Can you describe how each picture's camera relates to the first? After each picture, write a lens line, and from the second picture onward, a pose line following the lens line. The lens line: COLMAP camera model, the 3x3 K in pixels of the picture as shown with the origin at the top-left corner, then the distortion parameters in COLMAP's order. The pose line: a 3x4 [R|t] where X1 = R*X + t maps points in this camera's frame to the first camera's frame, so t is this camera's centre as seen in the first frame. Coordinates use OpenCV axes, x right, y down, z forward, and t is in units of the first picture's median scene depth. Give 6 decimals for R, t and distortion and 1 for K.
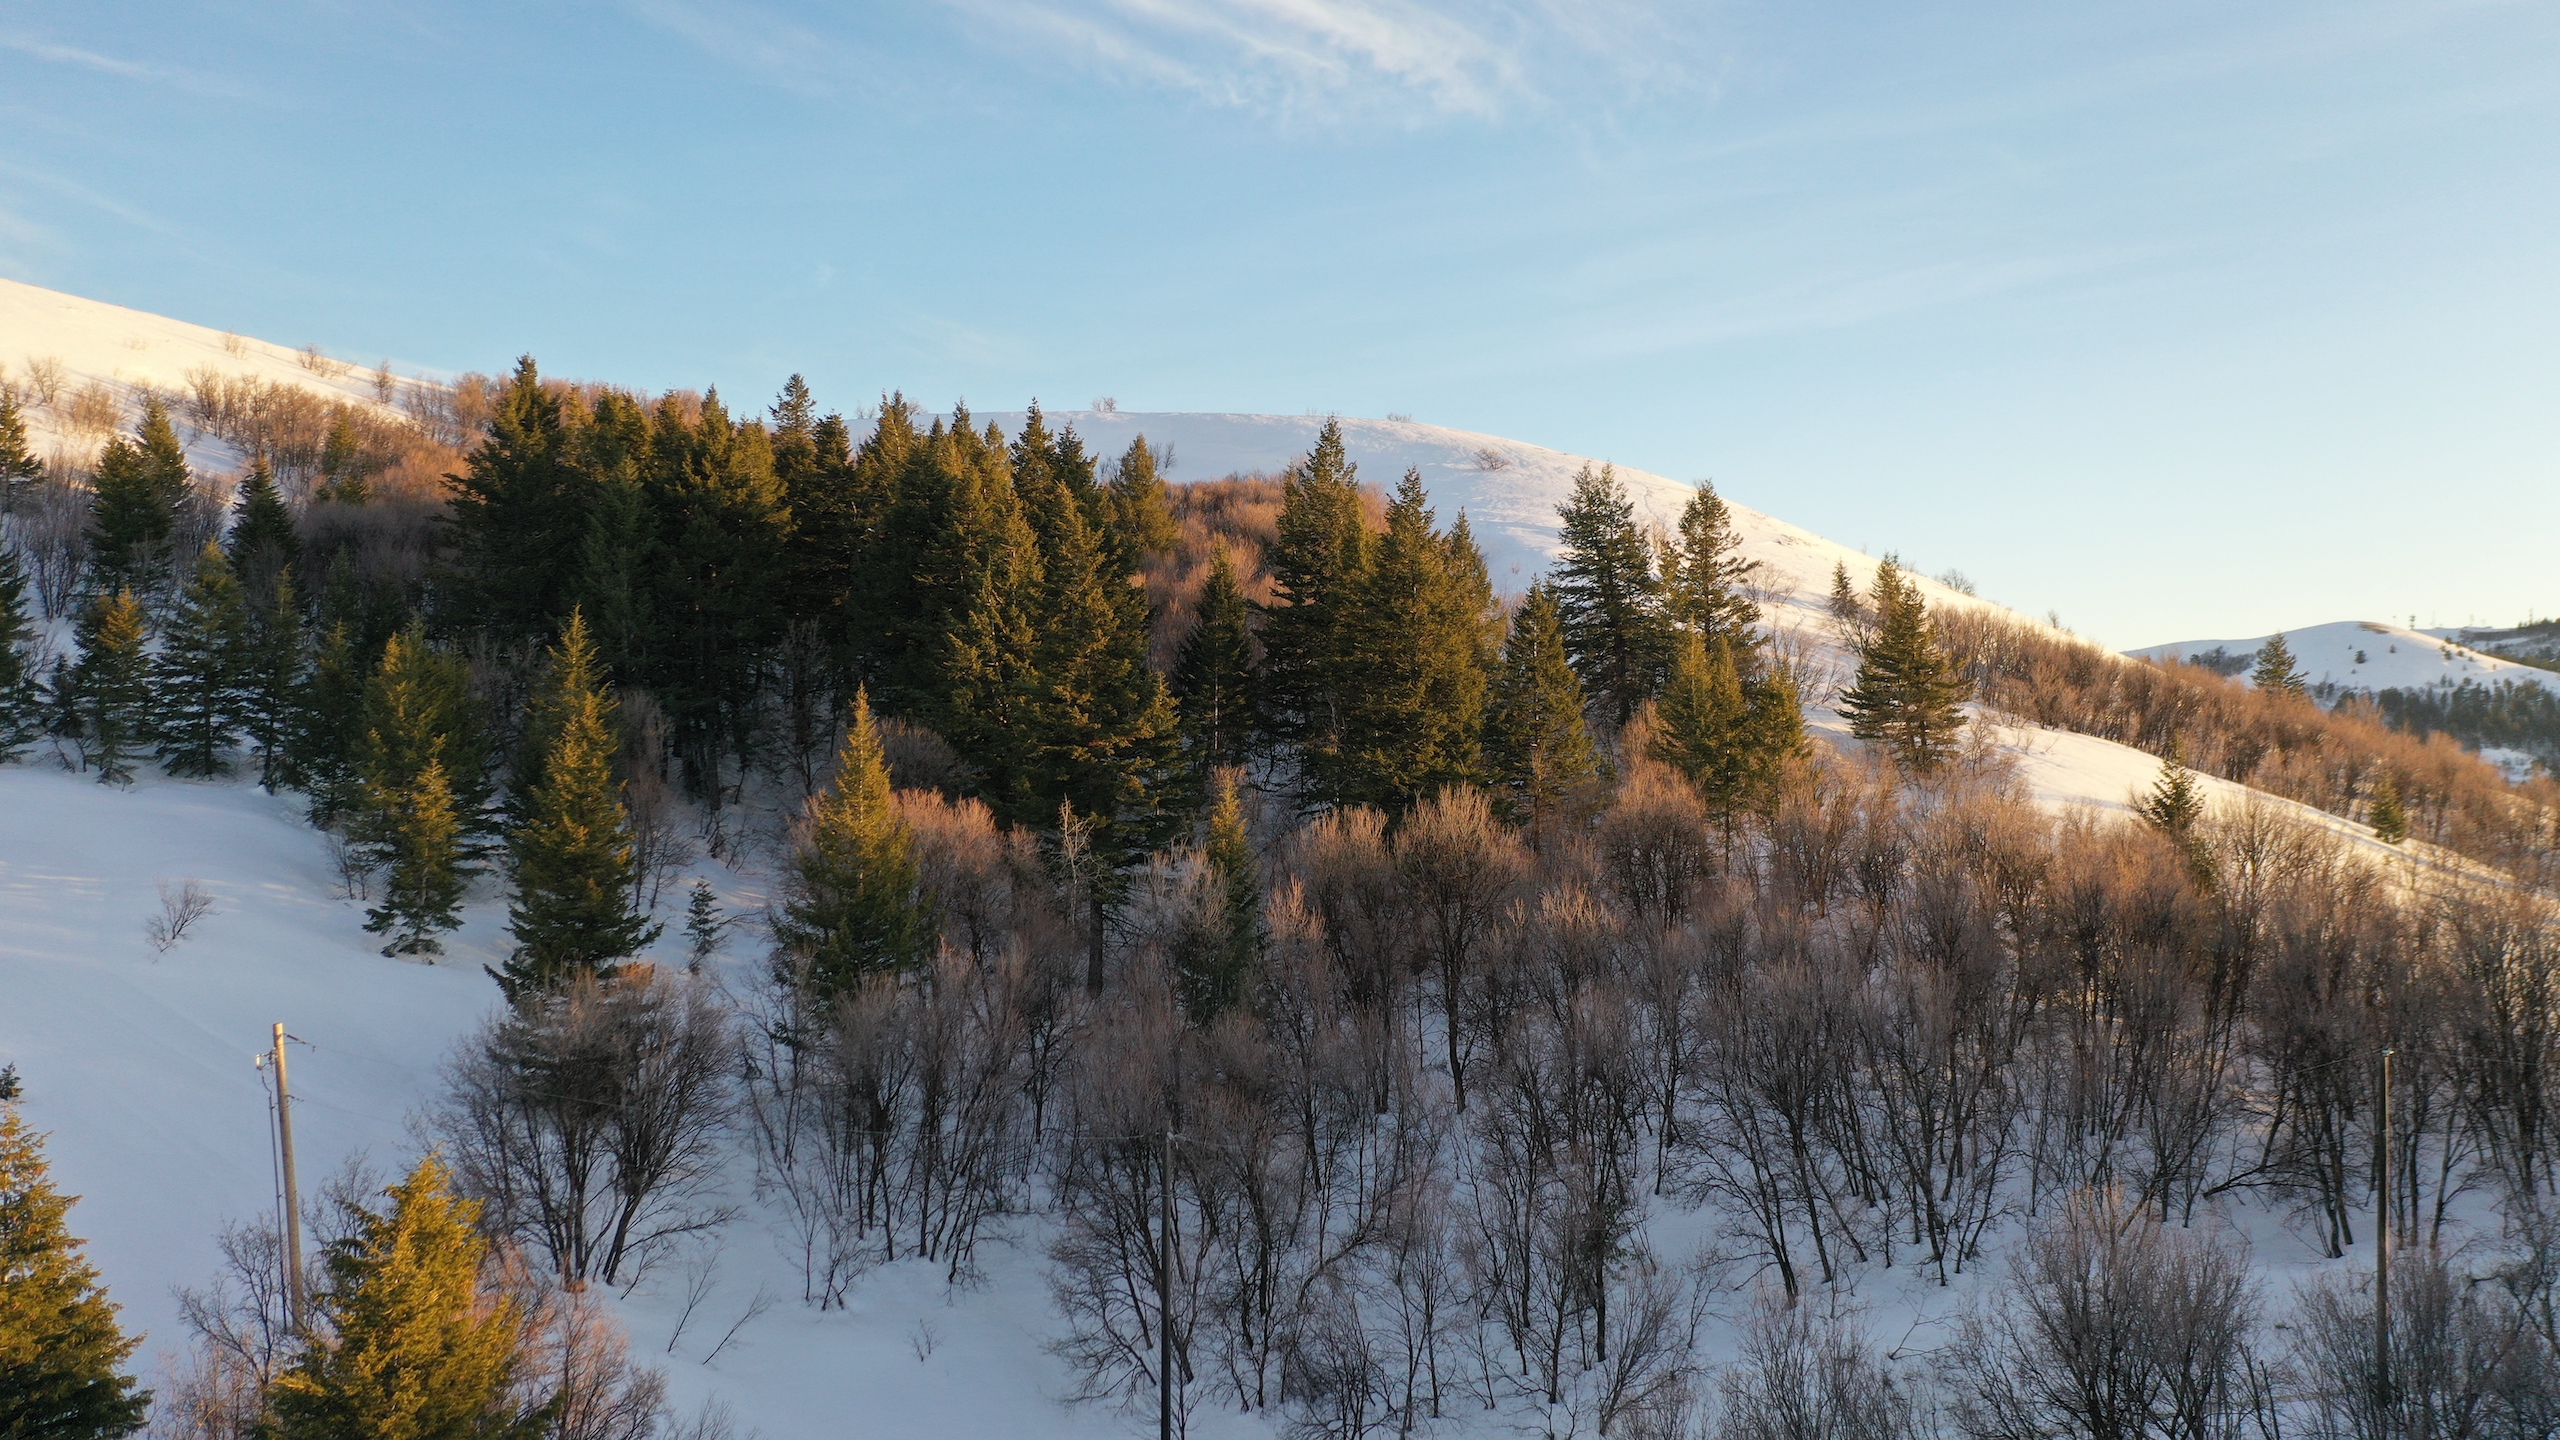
lens RADIAL K [[2045.8, 0, 1278.9], [0, 2045.8, 716.2], [0, 0, 1]] dist [0.029310, 0.009354]
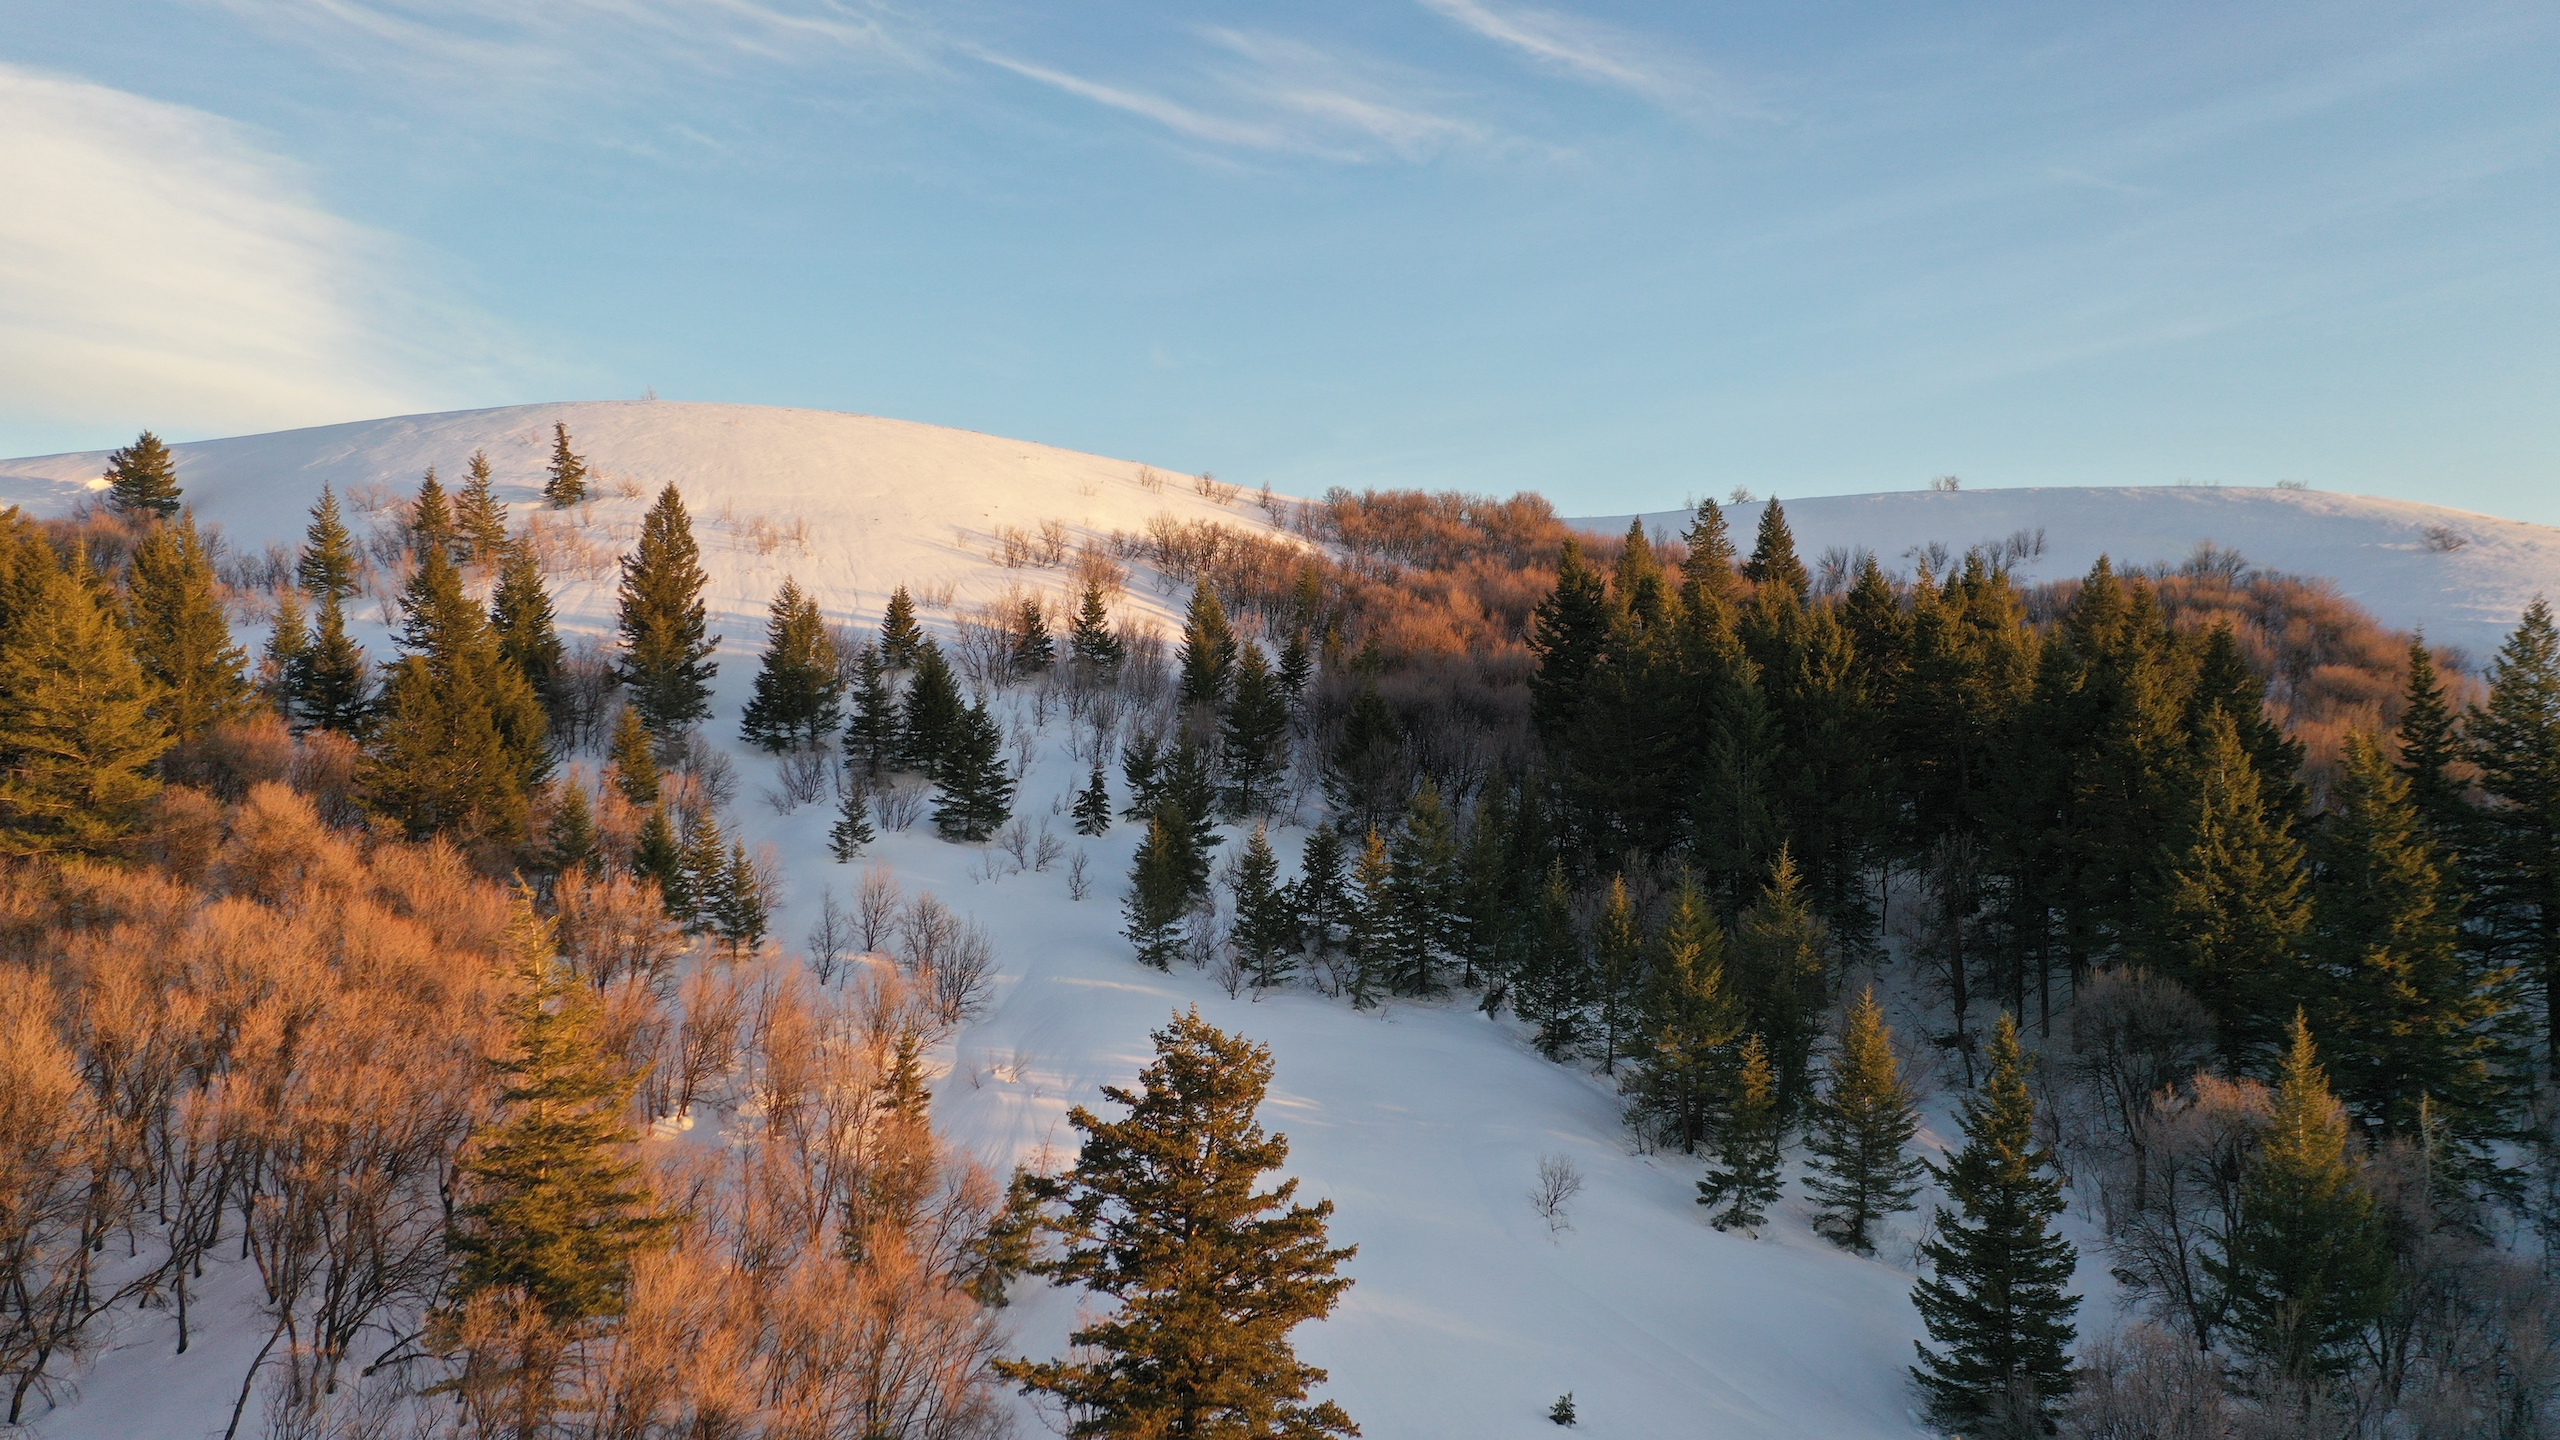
lens RADIAL K [[2048.1, 0, 1278.1], [0, 2048.1, 718.3], [0, 0, 1]] dist [0.021175, 0.012958]
pose [[0.951944, -0.007481, -0.306182, -0.251832], [0.005038, 0.999949, -0.008770, -0.099660], [0.306232, 0.006806, 0.951933, -0.030812]]
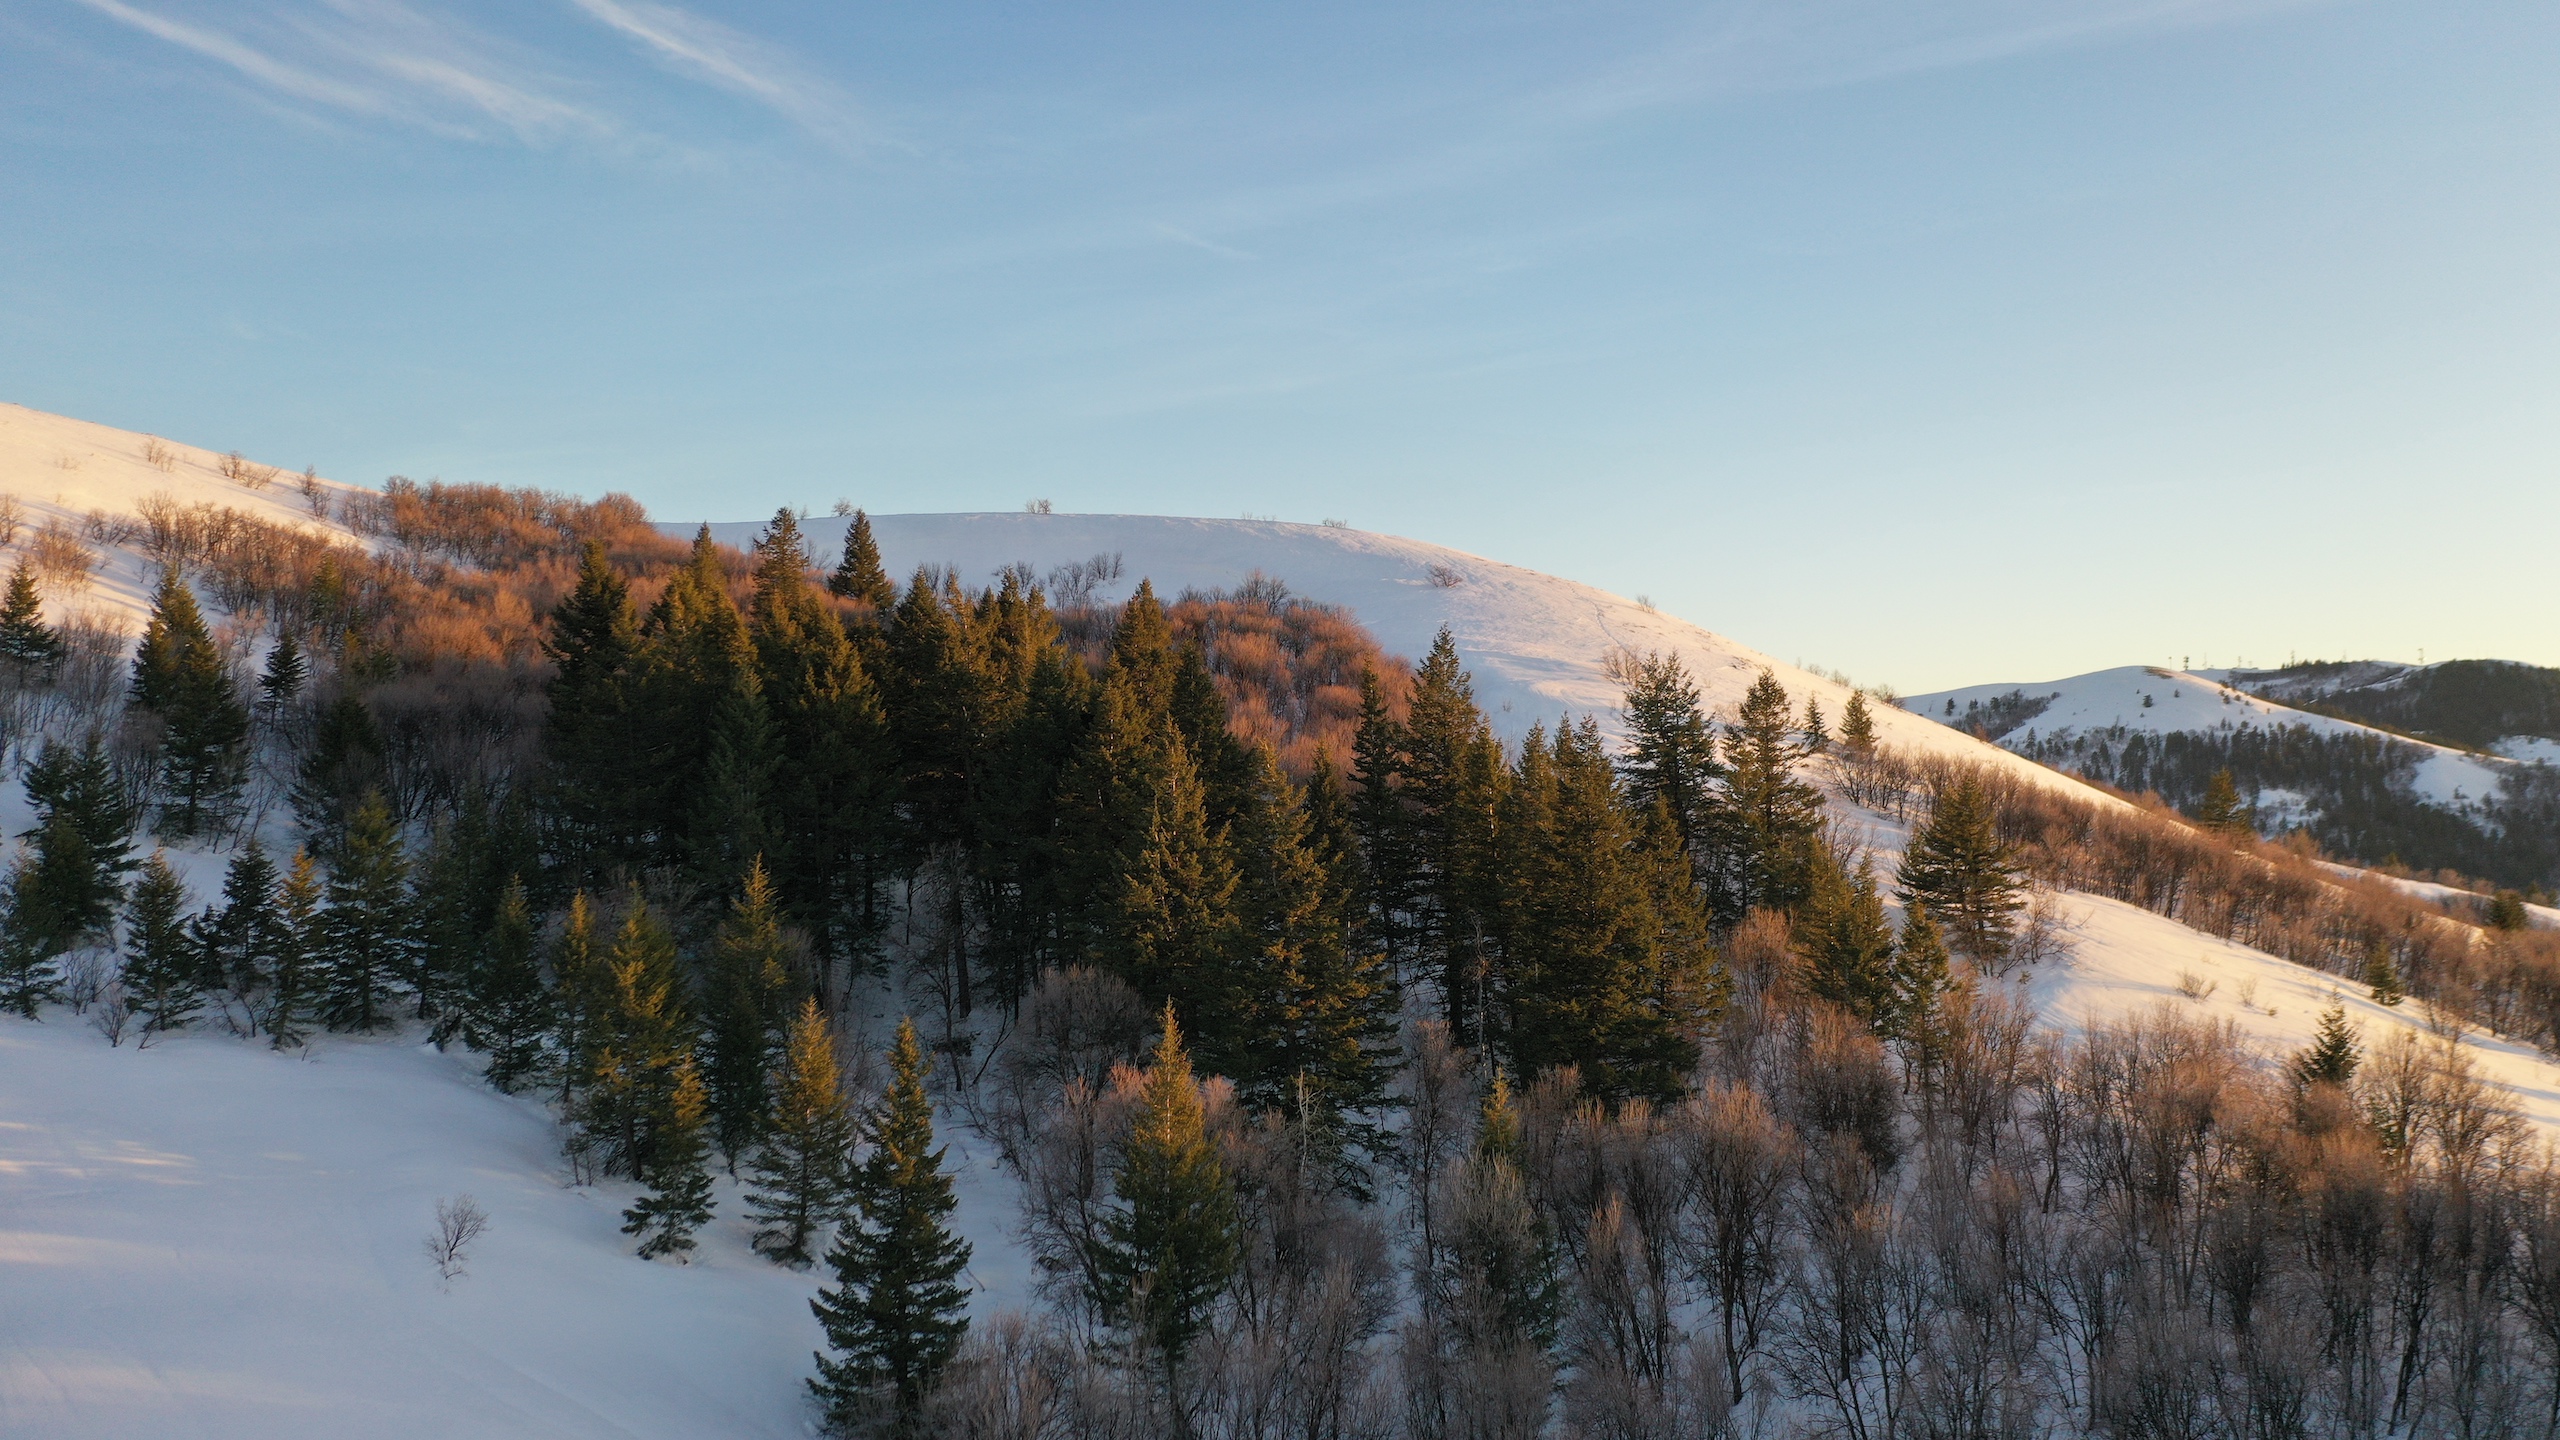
lens RADIAL K [[2048.1, 0, 1278.1], [0, 2048.1, 718.3], [0, 0, 1]] dist [0.021175, 0.012958]
pose [[0.995861, -0.001147, 0.090885, -0.169498], [0.002429, 0.999899, -0.013998, -0.097911], [-0.090860, 0.014161, 0.995763, -0.008996]]
